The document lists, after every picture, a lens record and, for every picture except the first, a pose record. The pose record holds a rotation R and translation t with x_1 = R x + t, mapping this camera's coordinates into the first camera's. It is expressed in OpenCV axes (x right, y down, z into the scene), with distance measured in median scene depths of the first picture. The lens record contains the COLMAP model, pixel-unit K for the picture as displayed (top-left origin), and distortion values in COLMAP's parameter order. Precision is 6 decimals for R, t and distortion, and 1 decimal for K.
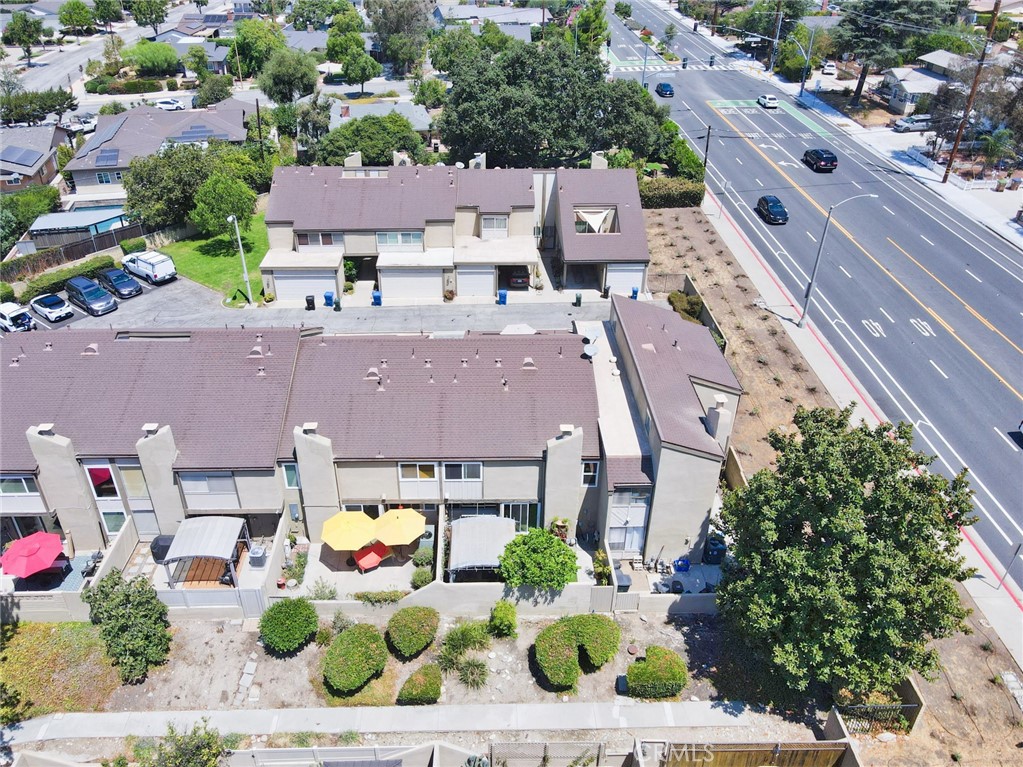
lens RADIAL K [[754.8, 0, 507.6], [0, 754.8, 312.1], [0, 0, 1]] dist [0.011028, 0.003484]
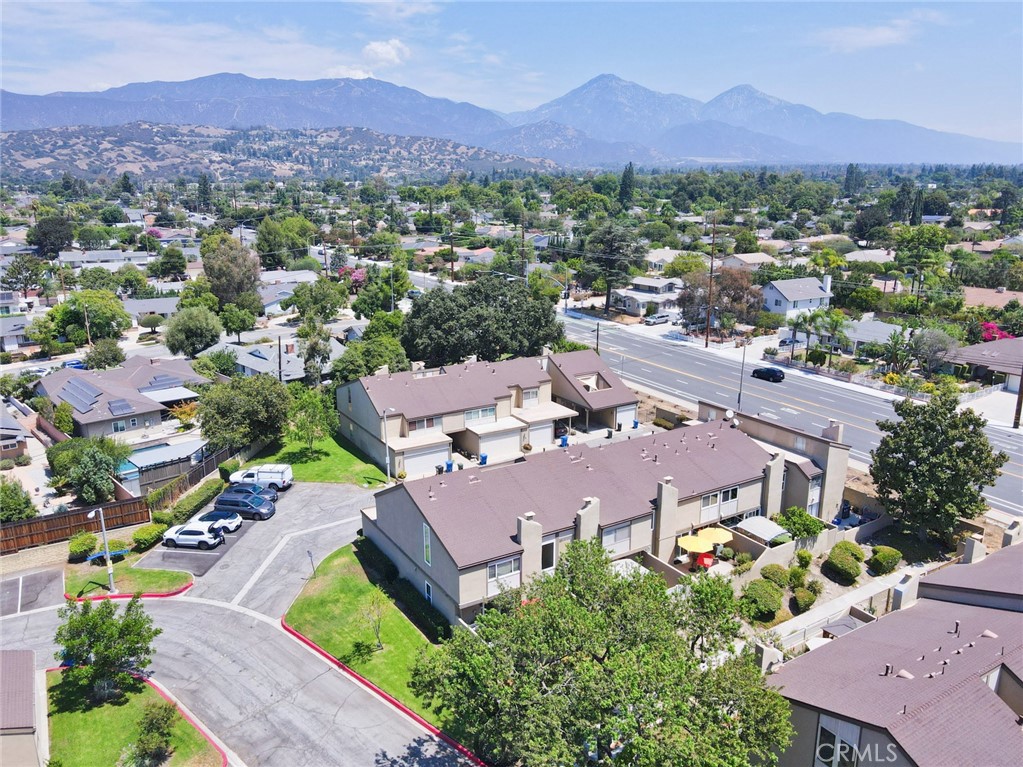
lens RADIAL K [[723.0, 0, 490.6], [0, 723.0, 384.0], [0, 0, 1]] dist [0.025421, 0.000376]
pose [[0.866858, -0.127427, 0.481996, -0.681050], [0.236864, 0.955969, -0.173261, 0.071233], [-0.438695, 0.264360, 0.858871, -0.105452]]
